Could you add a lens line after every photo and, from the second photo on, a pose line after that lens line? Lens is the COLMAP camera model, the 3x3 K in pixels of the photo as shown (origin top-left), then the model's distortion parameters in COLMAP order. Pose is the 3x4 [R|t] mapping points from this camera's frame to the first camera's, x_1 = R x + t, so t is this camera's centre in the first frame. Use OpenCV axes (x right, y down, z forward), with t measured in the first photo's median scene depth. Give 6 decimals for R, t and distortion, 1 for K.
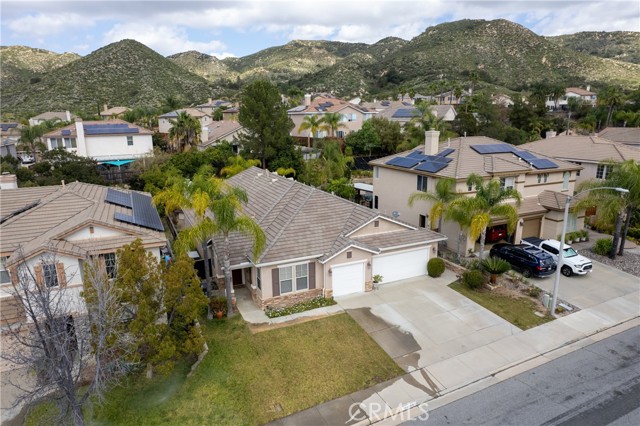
lens RADIAL K [[411.1, 0, 320.0], [0, 411.1, 213.0], [0, 0, 1]] dist [-0.074544, 0.074646]
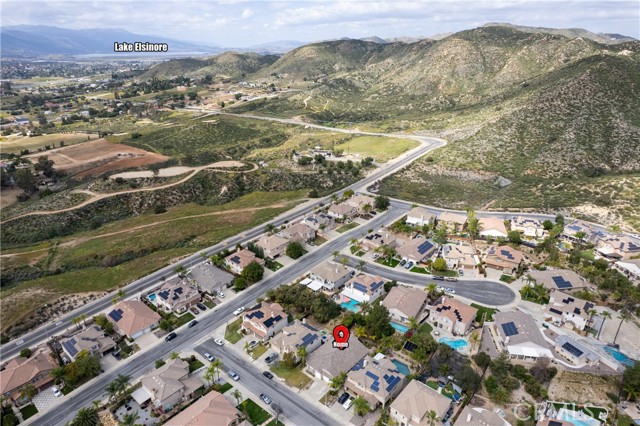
lens RADIAL K [[411.1, 0, 320.0], [0, 411.1, 213.0], [0, 0, 1]] dist [-0.074544, 0.074646]
pose [[0.417779, 0.361896, -0.833362, 3.736606], [-0.218778, 0.930327, 0.294327, -3.377451], [0.881814, 0.059358, 0.467846, -1.629226]]
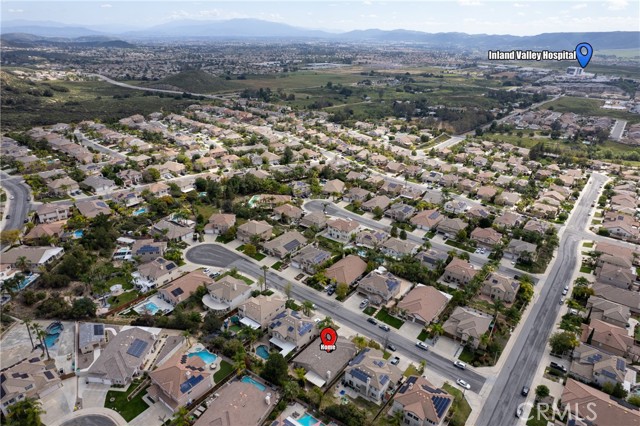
lens RADIAL K [[411.1, 0, 320.0], [0, 411.1, 213.0], [0, 0, 1]] dist [-0.074544, 0.074646]
pose [[-0.463861, -0.361497, 0.808798, -3.854524], [0.200508, 0.846428, 0.493311, -4.337133], [-0.862919, 0.390998, -0.320142, 2.371016]]
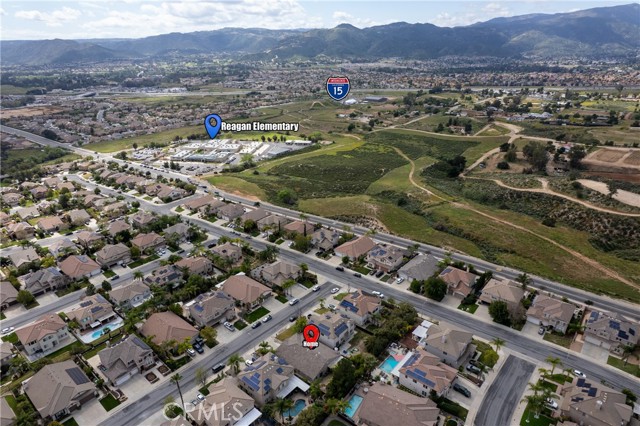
lens RADIAL K [[411.1, 0, 320.0], [0, 411.1, 213.0], [0, 0, 1]] dist [-0.074544, 0.074646]
pose [[-0.907420, 0.187217, -0.376216, 1.453016], [-0.074222, 0.809794, 0.582001, -4.723888], [0.413618, 0.556043, -0.720928, 4.251651]]
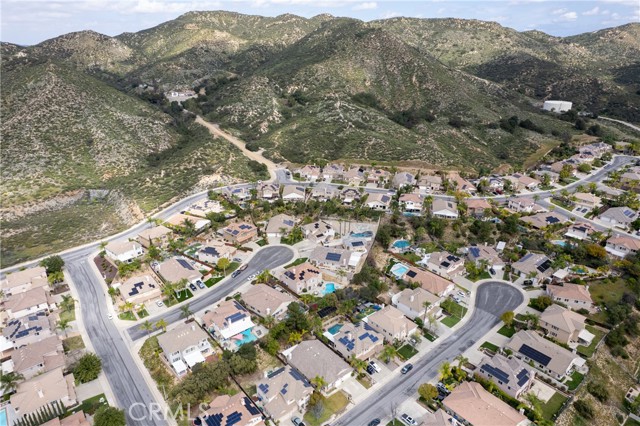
lens RADIAL K [[411.1, 0, 320.0], [0, 411.1, 213.0], [0, 0, 1]] dist [-0.074544, 0.074646]
pose [[0.968605, -0.086543, 0.233055, -1.176633], [0.049606, 0.985881, 0.159933, -2.824991], [-0.243606, -0.143351, 0.959222, -3.657749]]
